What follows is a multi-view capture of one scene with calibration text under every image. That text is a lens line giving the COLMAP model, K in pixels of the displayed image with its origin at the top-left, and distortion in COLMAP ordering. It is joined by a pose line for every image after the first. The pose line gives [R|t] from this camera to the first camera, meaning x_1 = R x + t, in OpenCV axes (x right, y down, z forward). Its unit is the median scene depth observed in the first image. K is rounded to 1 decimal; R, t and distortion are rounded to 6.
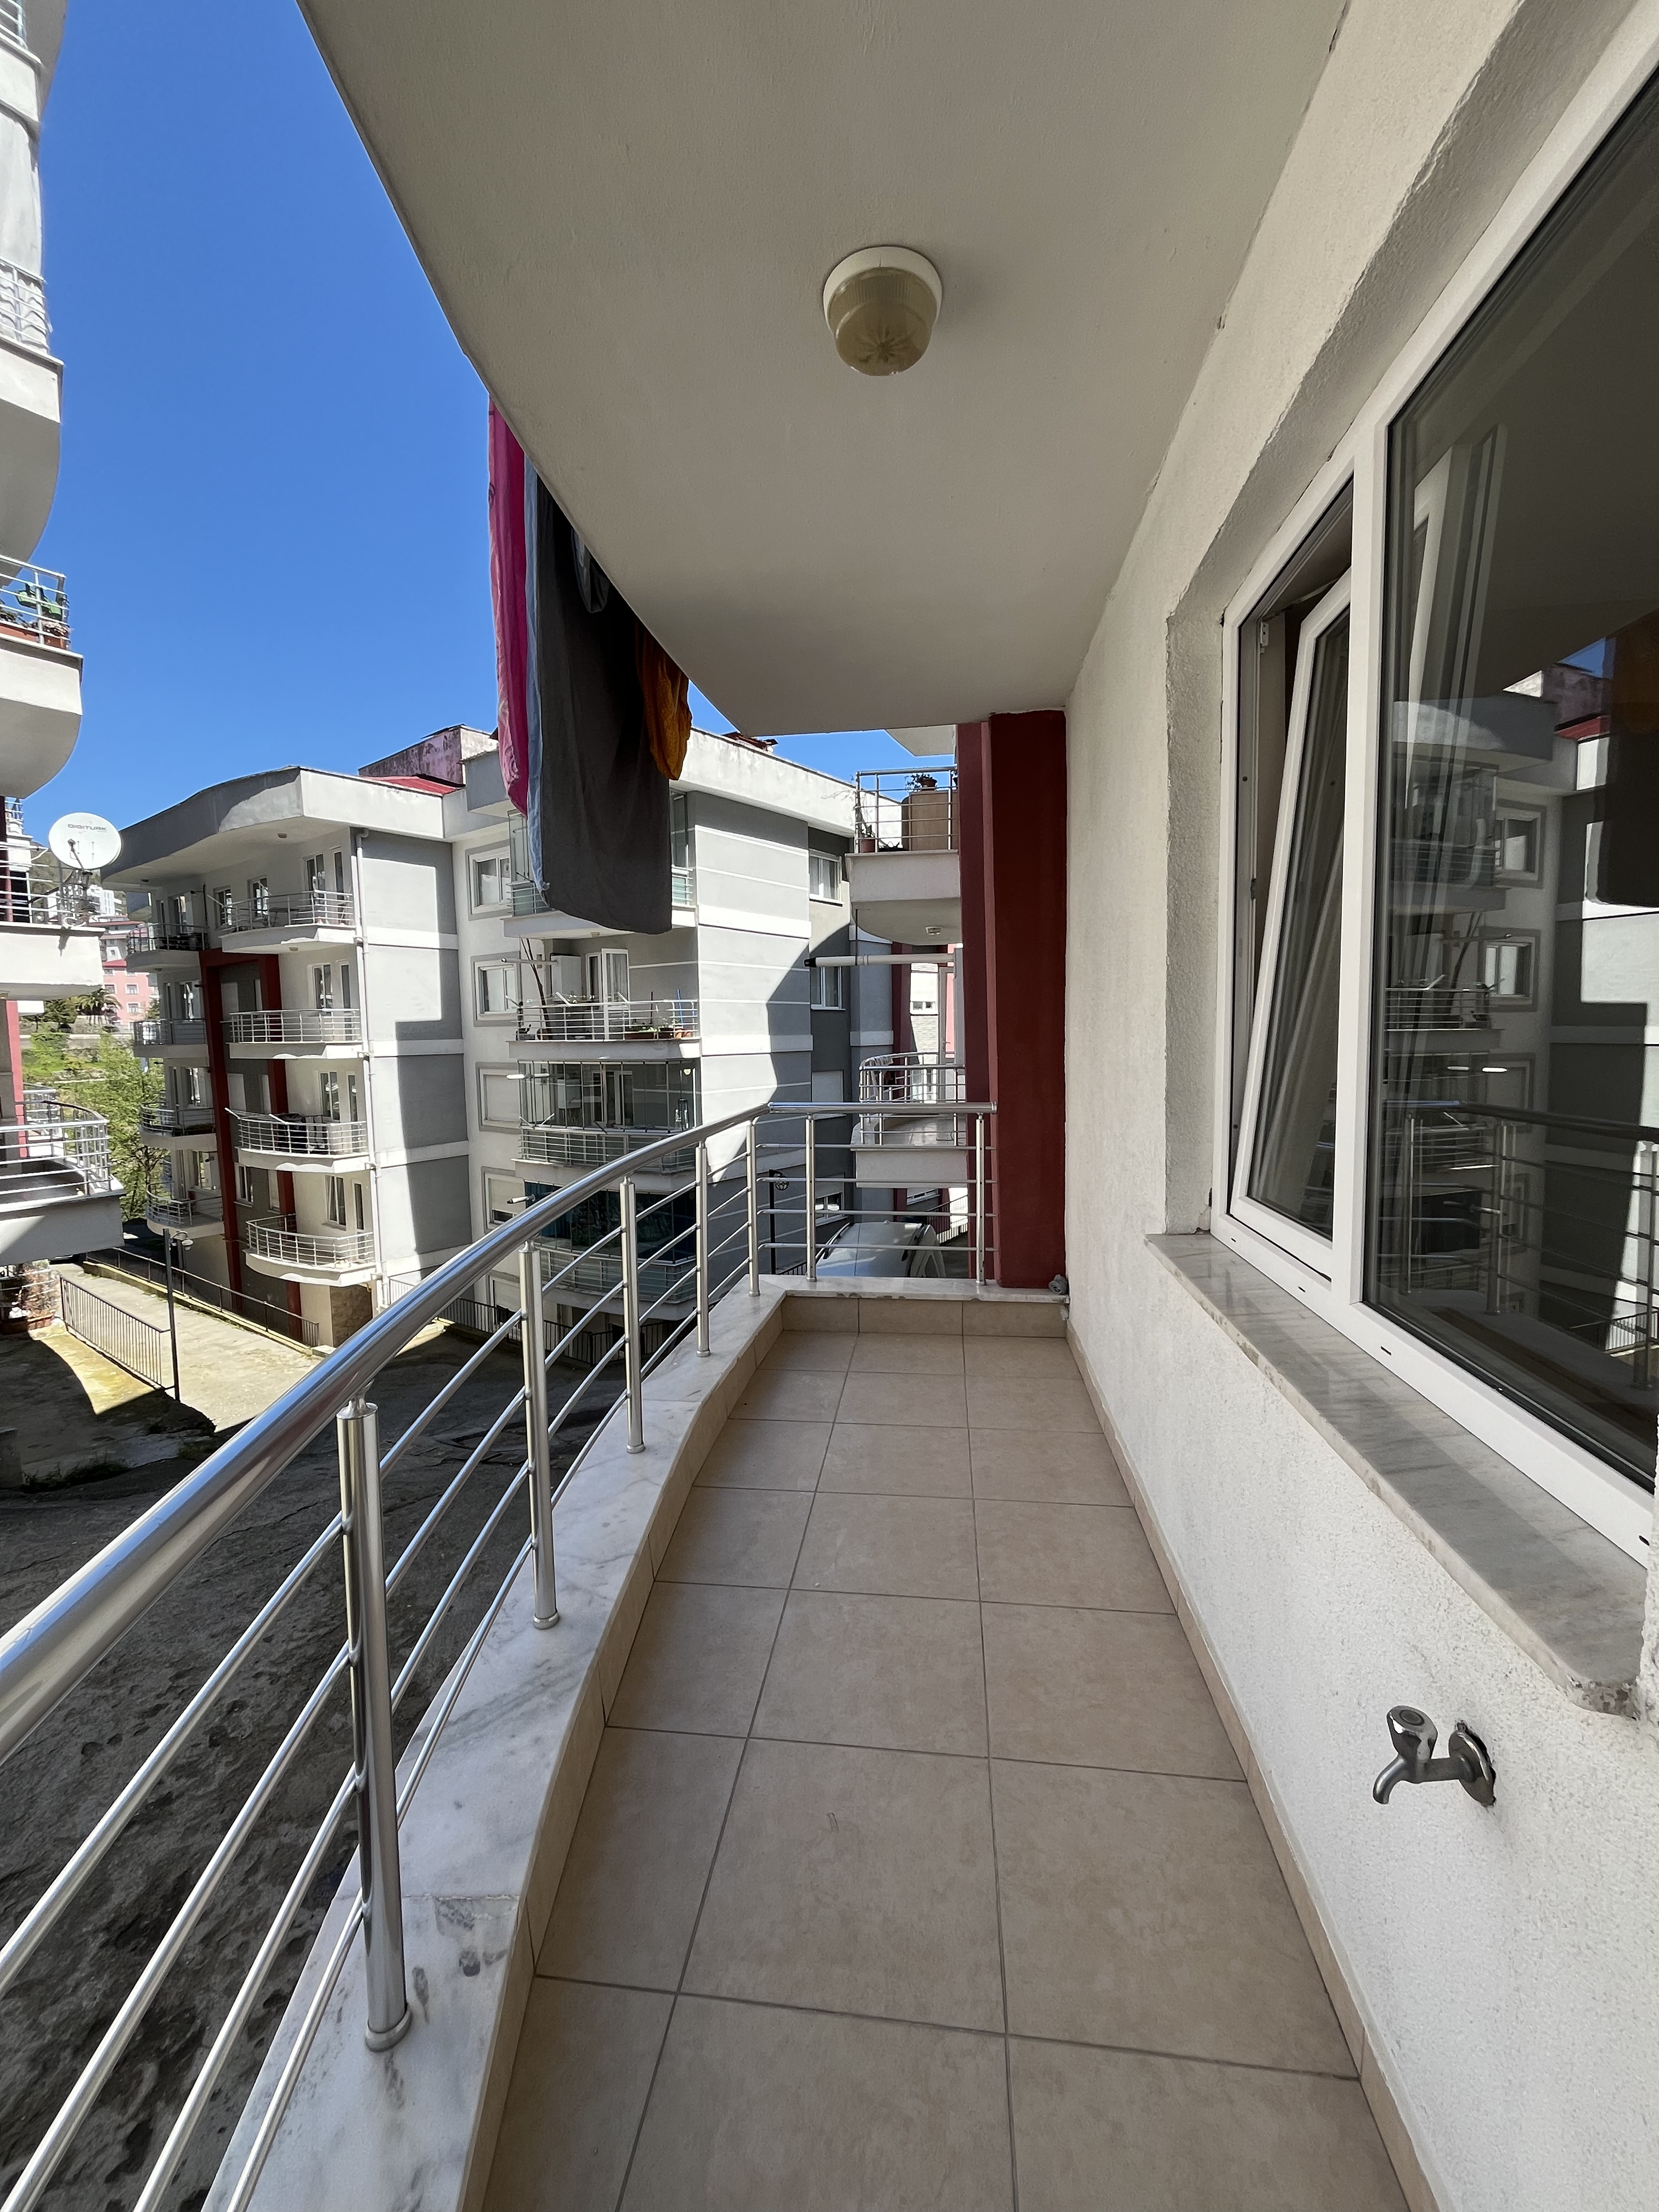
lens RADIAL K [[889.3, 0, 830.3], [0, 889.3, 1104.8], [0, 0, 1]] dist [-0.003101, -0.000255]
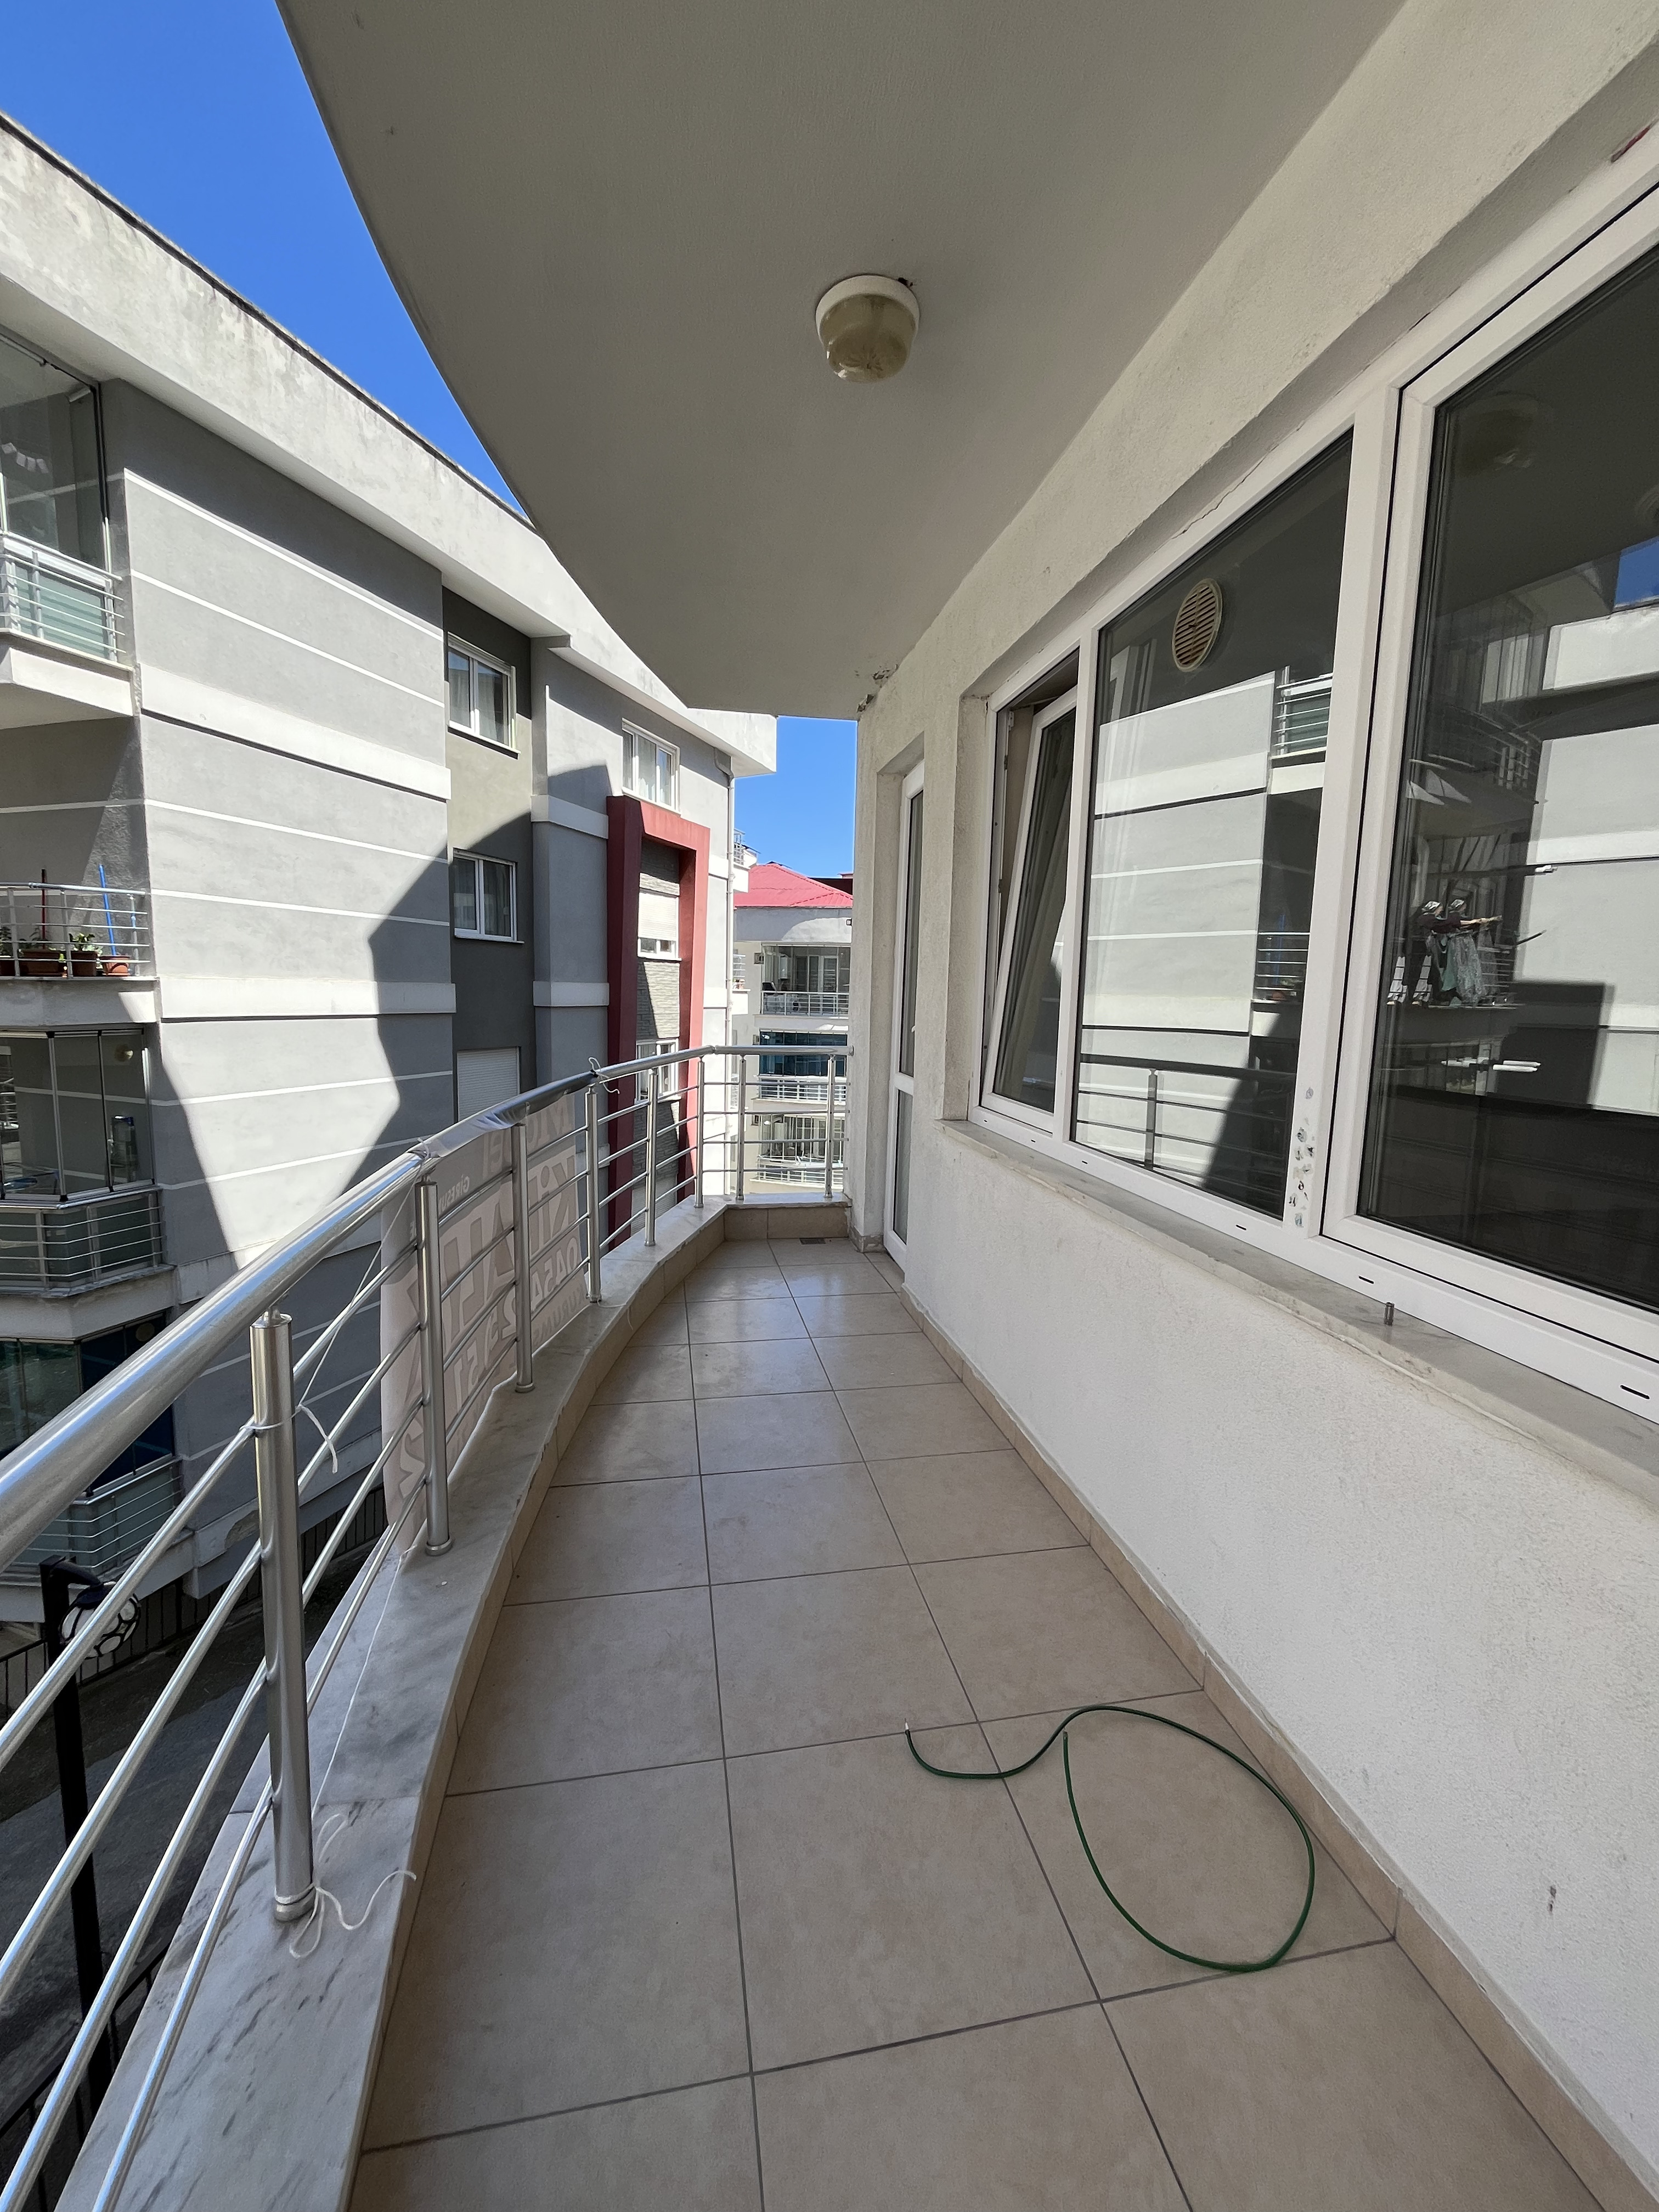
lens RADIAL K [[889.3, 0, 830.3], [0, 889.3, 1104.8], [0, 0, 1]] dist [-0.003101, -0.000255]
pose [[0.950656, -0.003717, 0.310226, 0.028308], [-0.010280, 0.999002, 0.043472, -0.031078], [-0.310078, -0.044516, 0.949668, 0.412919]]
